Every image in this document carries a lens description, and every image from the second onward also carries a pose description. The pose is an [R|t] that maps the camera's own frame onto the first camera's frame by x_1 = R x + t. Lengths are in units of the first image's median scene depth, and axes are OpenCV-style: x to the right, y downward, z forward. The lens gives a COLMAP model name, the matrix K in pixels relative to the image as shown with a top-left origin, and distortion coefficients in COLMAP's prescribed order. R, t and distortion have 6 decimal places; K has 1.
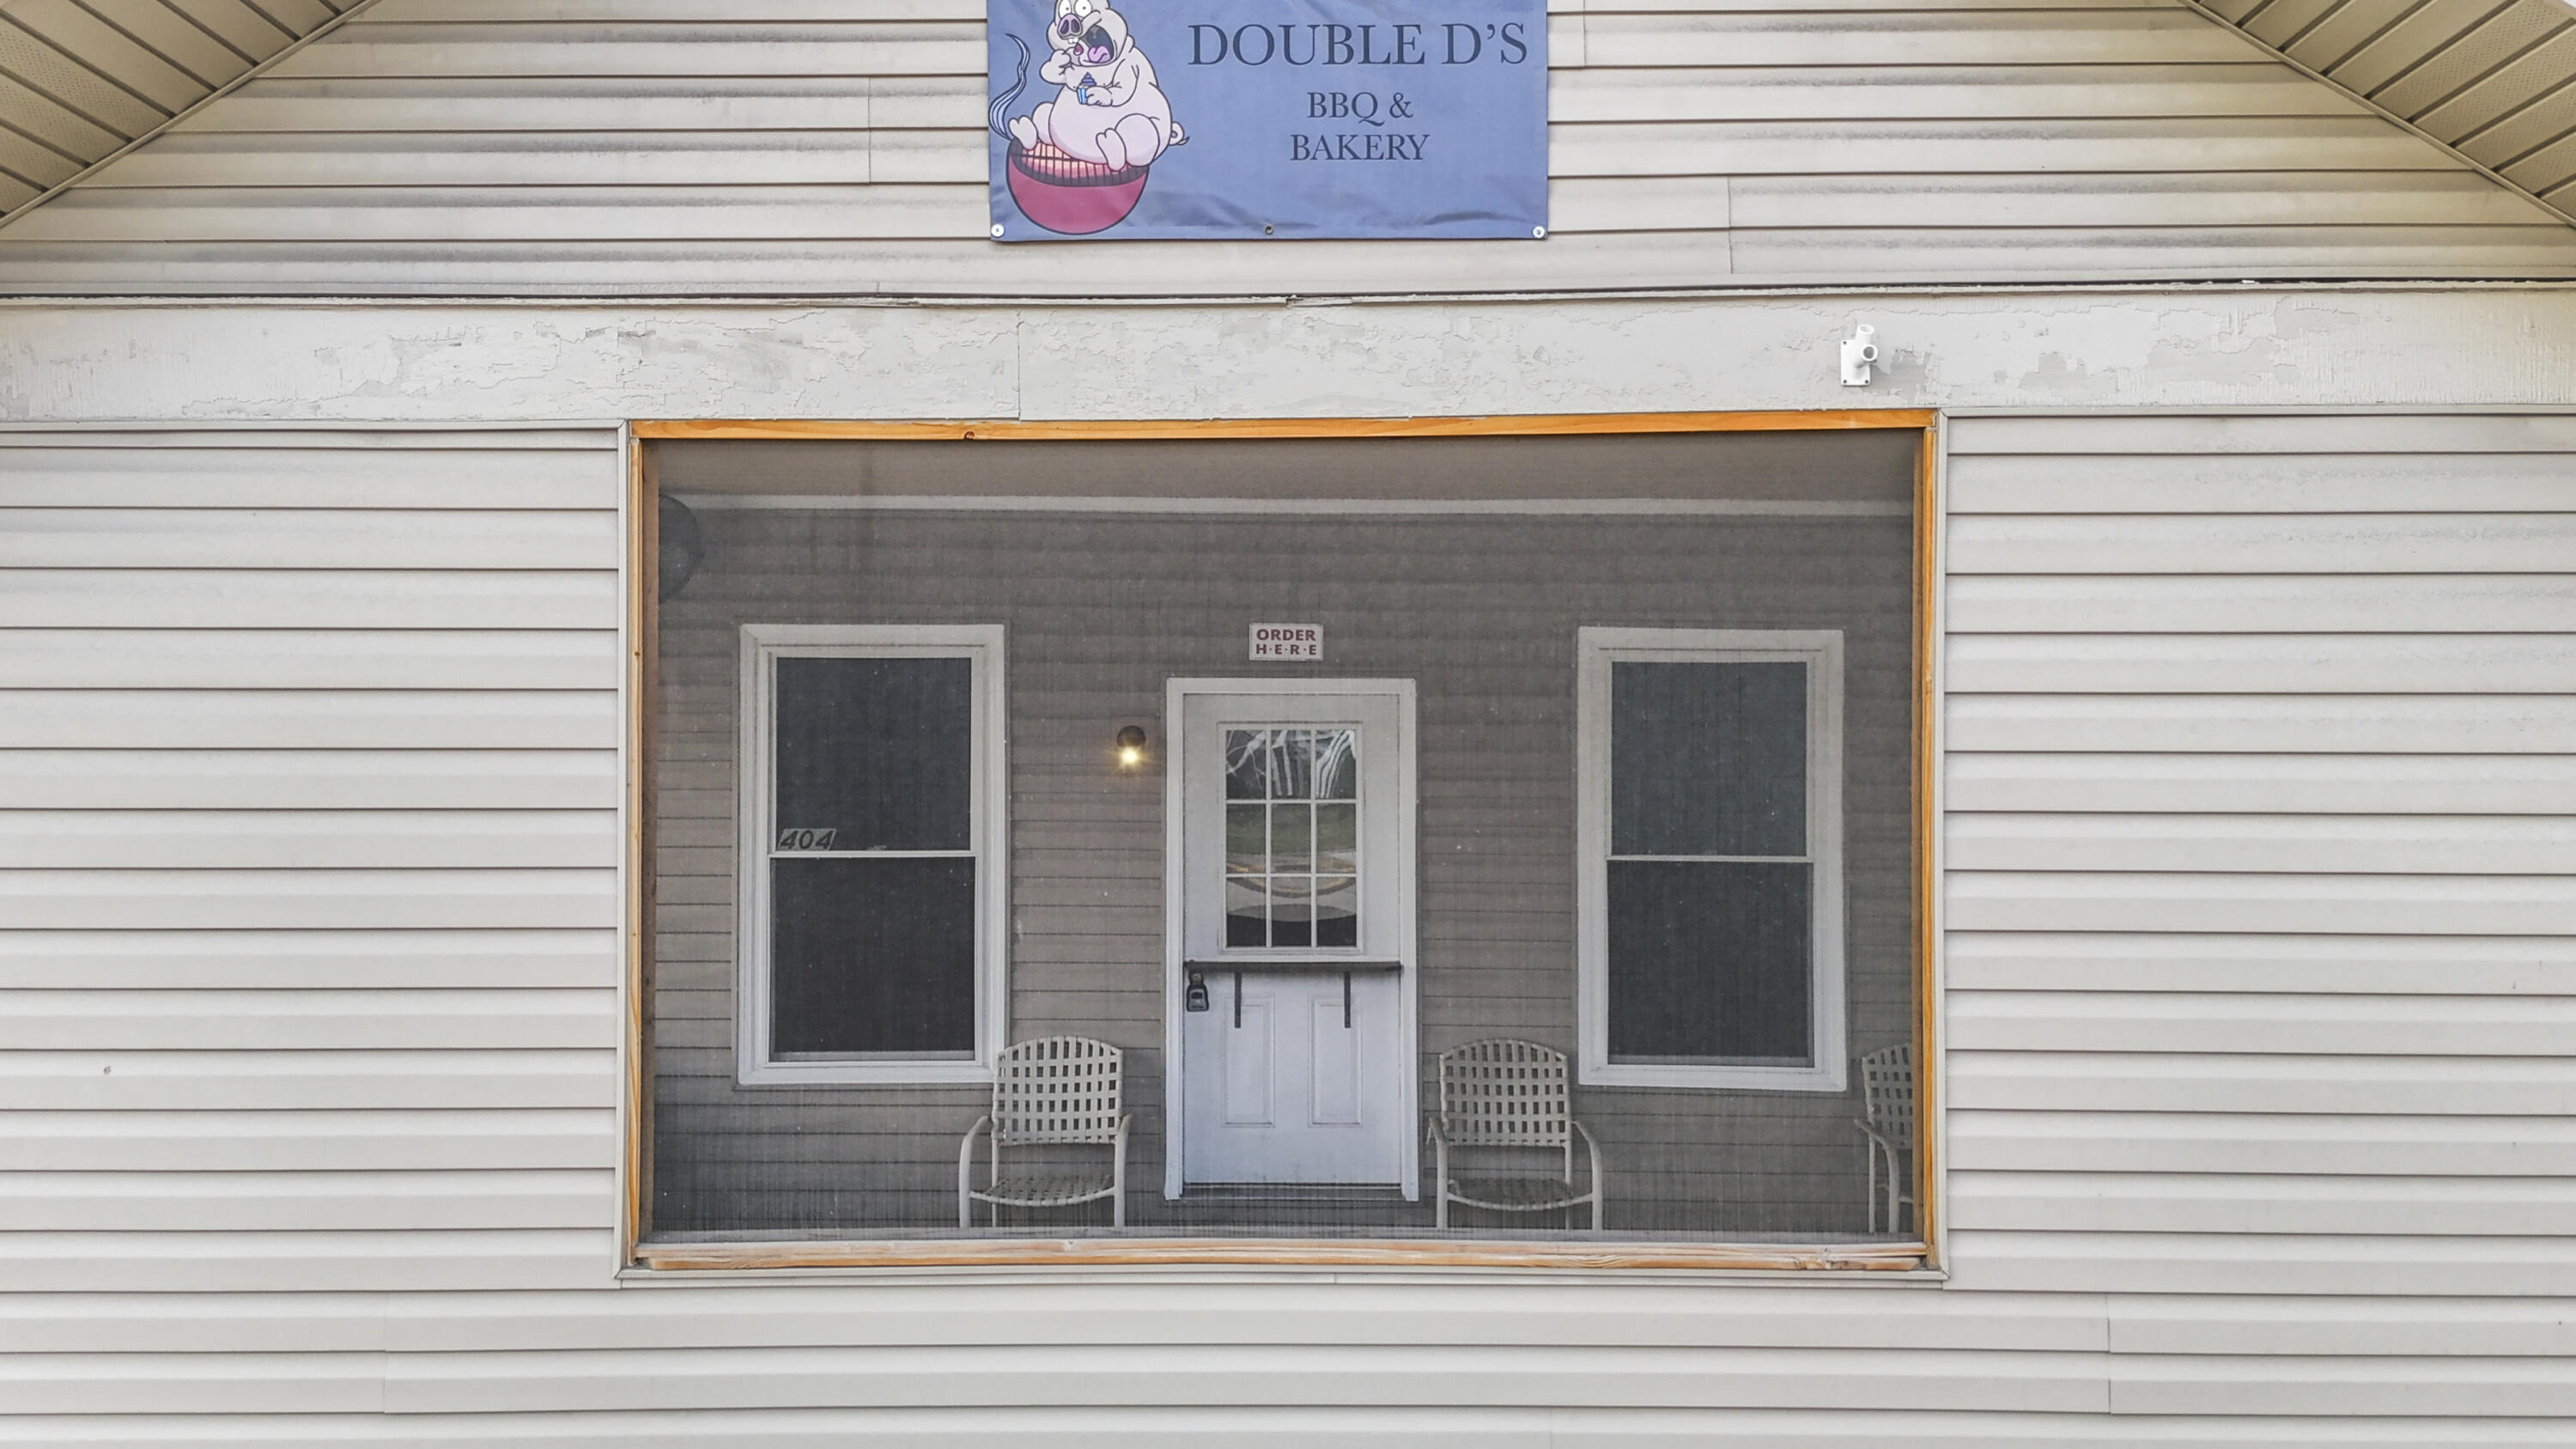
lens RADIAL K [[1906.2, 0, 1288.0], [0, 1906.2, 724.5], [0, 0, 1]] dist [0.094849, -0.095841]
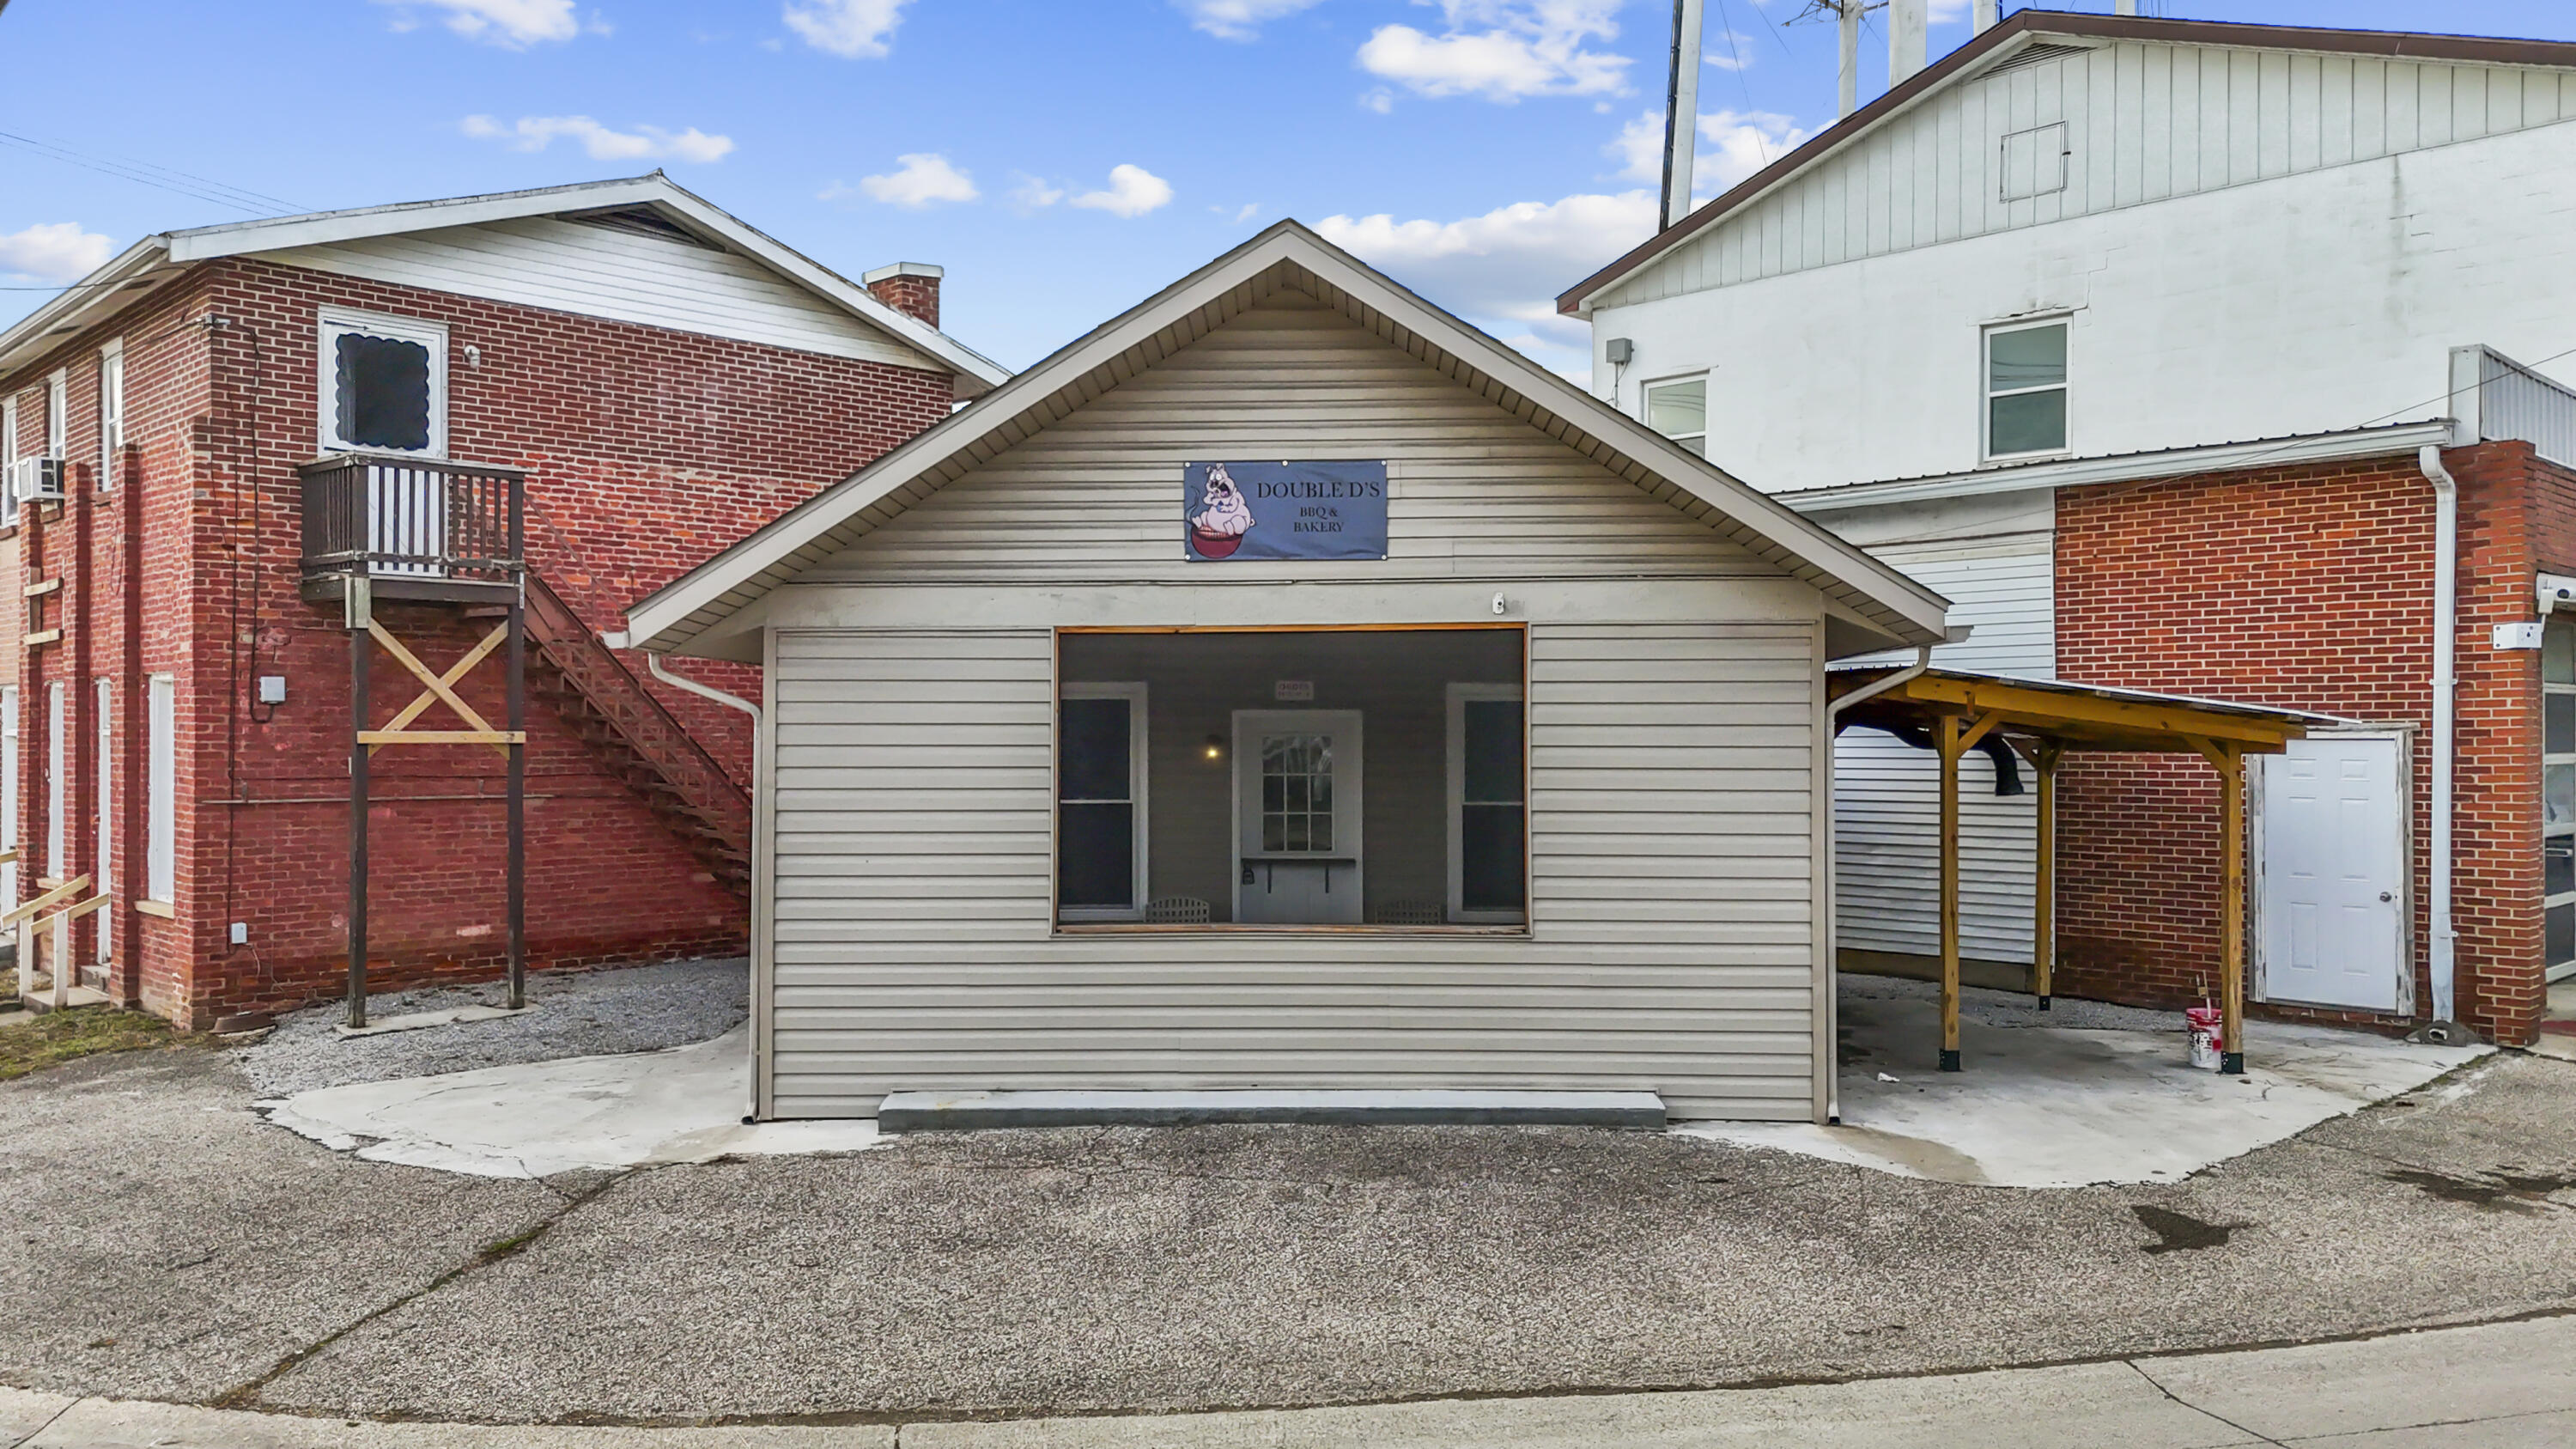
lens RADIAL K [[1906.2, 0, 1288.0], [0, 1906.2, 724.5], [0, 0, 1]] dist [0.094849, -0.095841]
pose [[0.999973, -0.000955, -0.007223, 0.012169], [0.000947, 0.999999, -0.001027, -0.014524], [0.007224, 0.001020, 0.999973, -1.729573]]
